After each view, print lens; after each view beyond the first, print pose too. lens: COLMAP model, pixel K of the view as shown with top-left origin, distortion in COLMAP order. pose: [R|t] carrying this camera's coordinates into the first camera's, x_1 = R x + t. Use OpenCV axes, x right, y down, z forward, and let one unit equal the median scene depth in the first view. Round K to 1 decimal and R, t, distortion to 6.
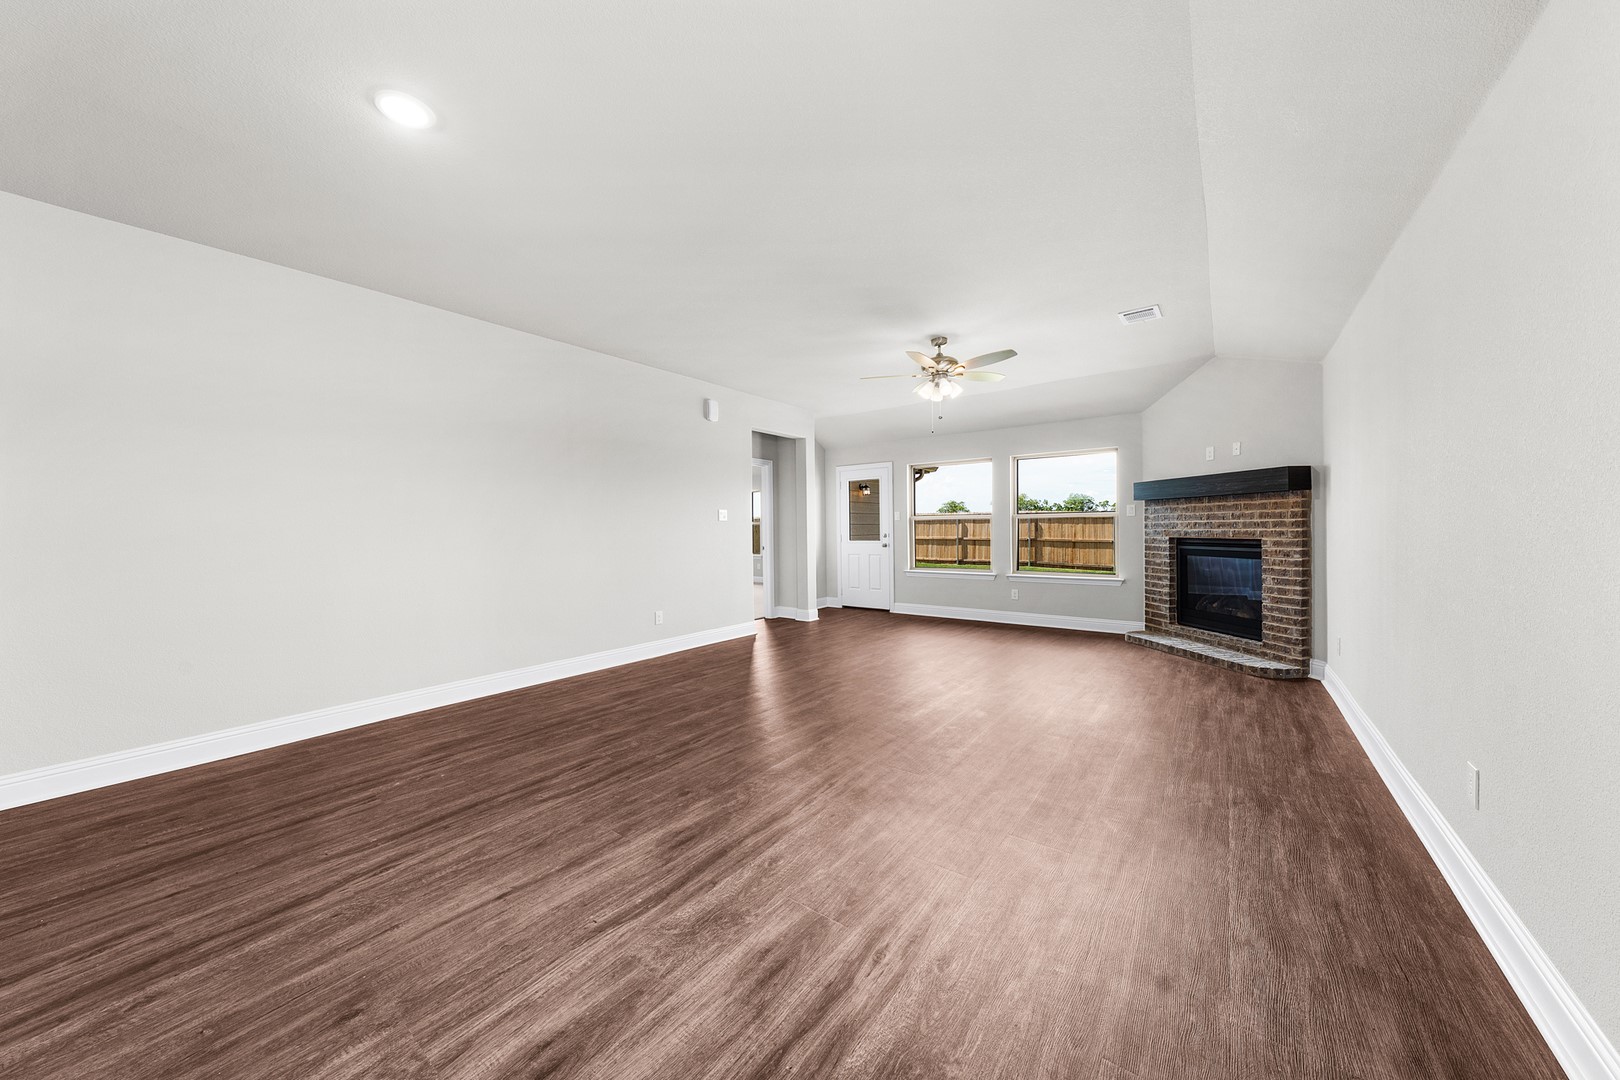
lens RADIAL K [[555.7, 0, 806.5], [0, 555.7, 533.1], [0, 0, 1]] dist [0.000567, 0.000314]
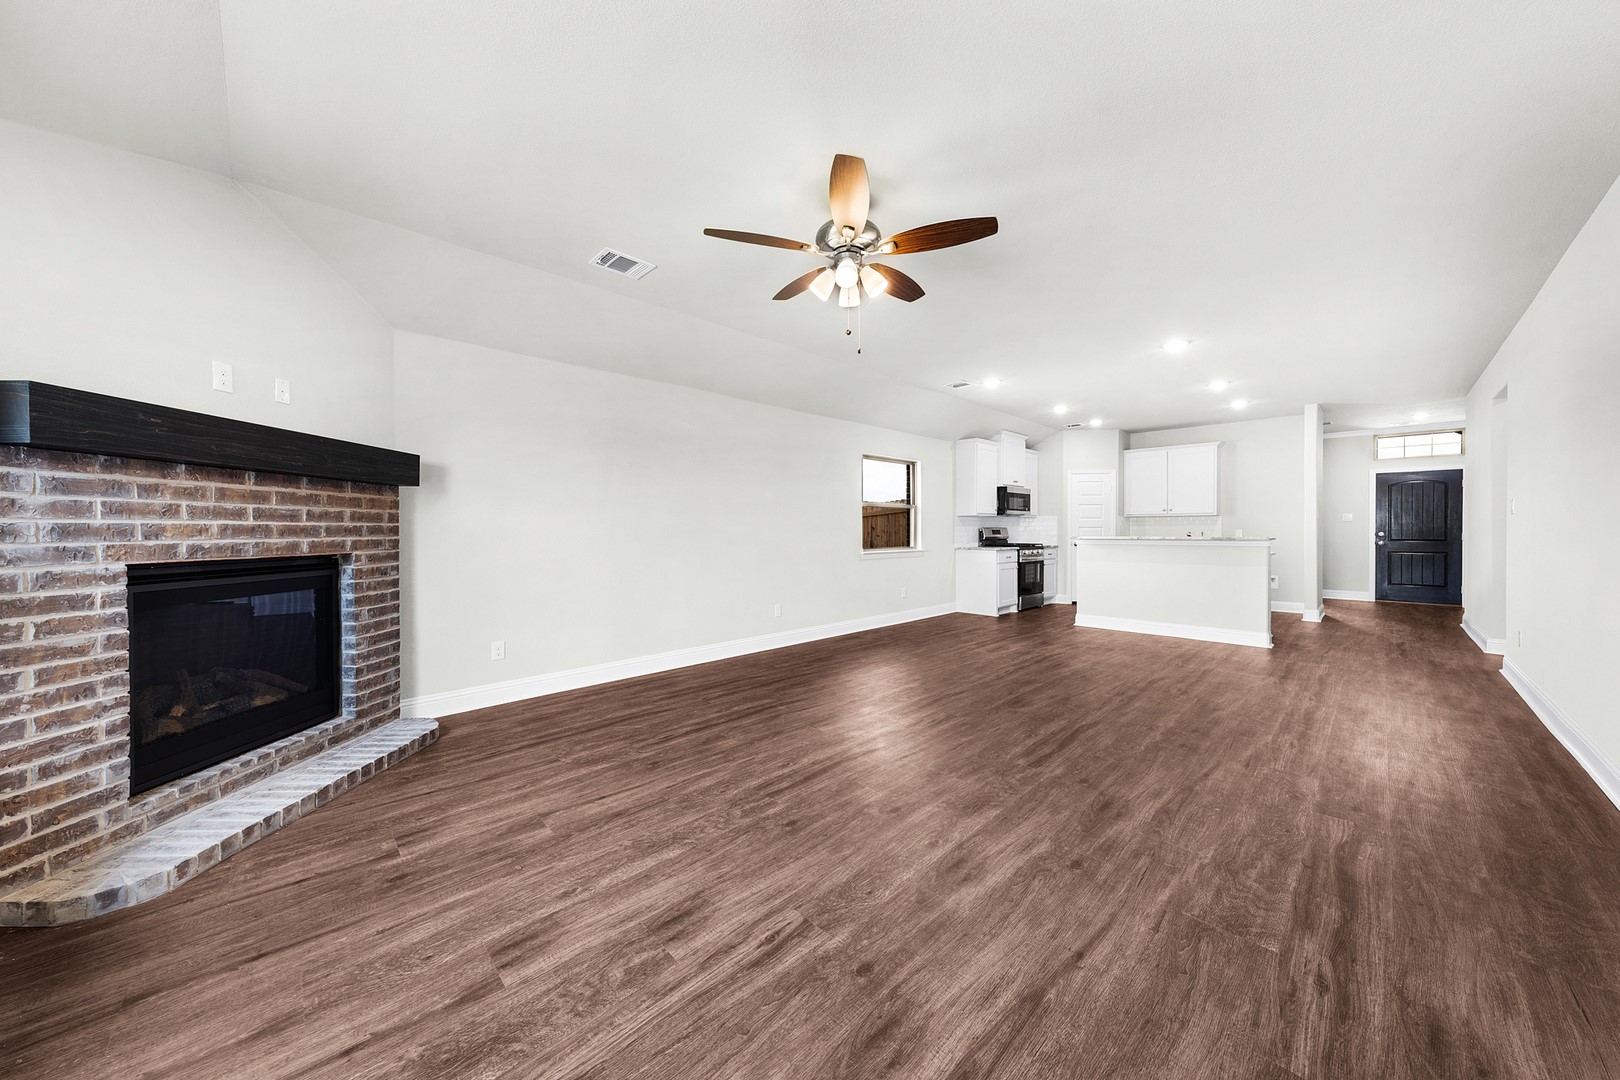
lens RADIAL K [[555.7, 0, 809.8], [0, 555.7, 535.1], [0, 0, 1]] dist [0.000567, 0.000314]
pose [[-0.988813, 0.011131, 0.148743, 0.197906], [0.013458, 0.999802, 0.014645, -0.012870], [-0.148551, 0.016483, -0.988767, 1.557796]]
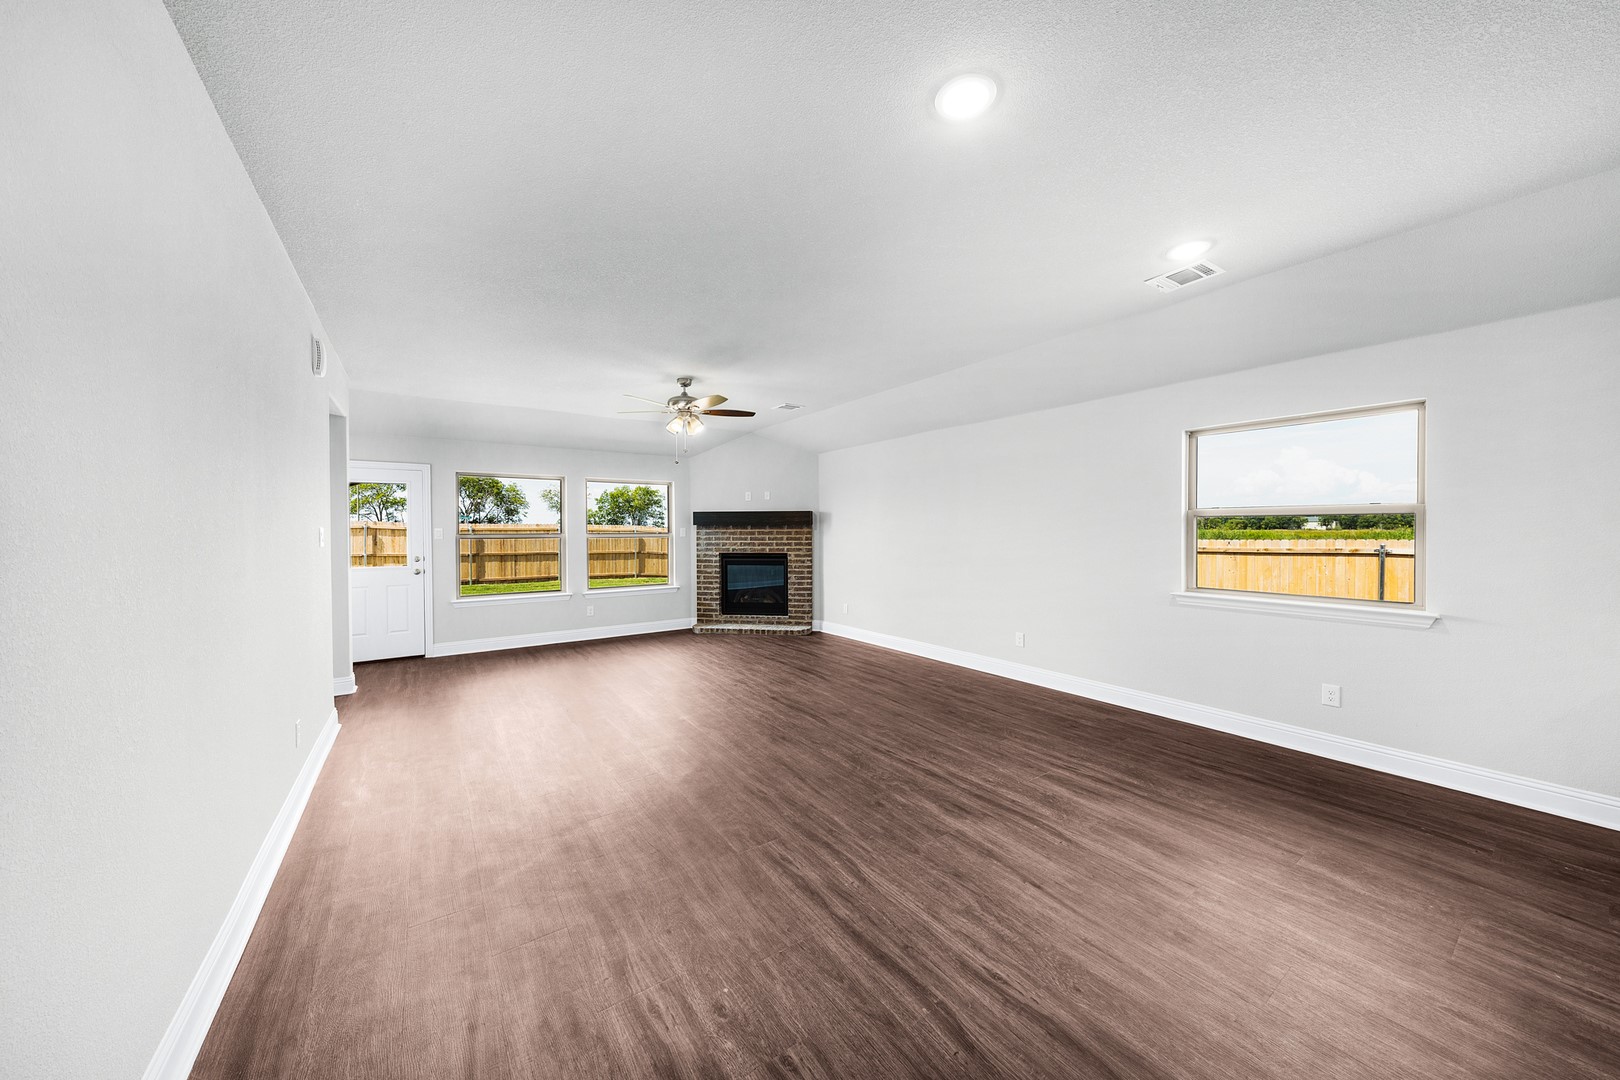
lens RADIAL K [[555.7, 0, 807.5], [0, 555.7, 529.2], [0, 0, 1]] dist [0.000567, 0.000314]
pose [[0.308467, 0.011389, 0.951167, -0.730251], [0.006889, 0.999875, -0.014206, -0.036145], [-0.951210, 0.010935, 0.308350, 0.435390]]
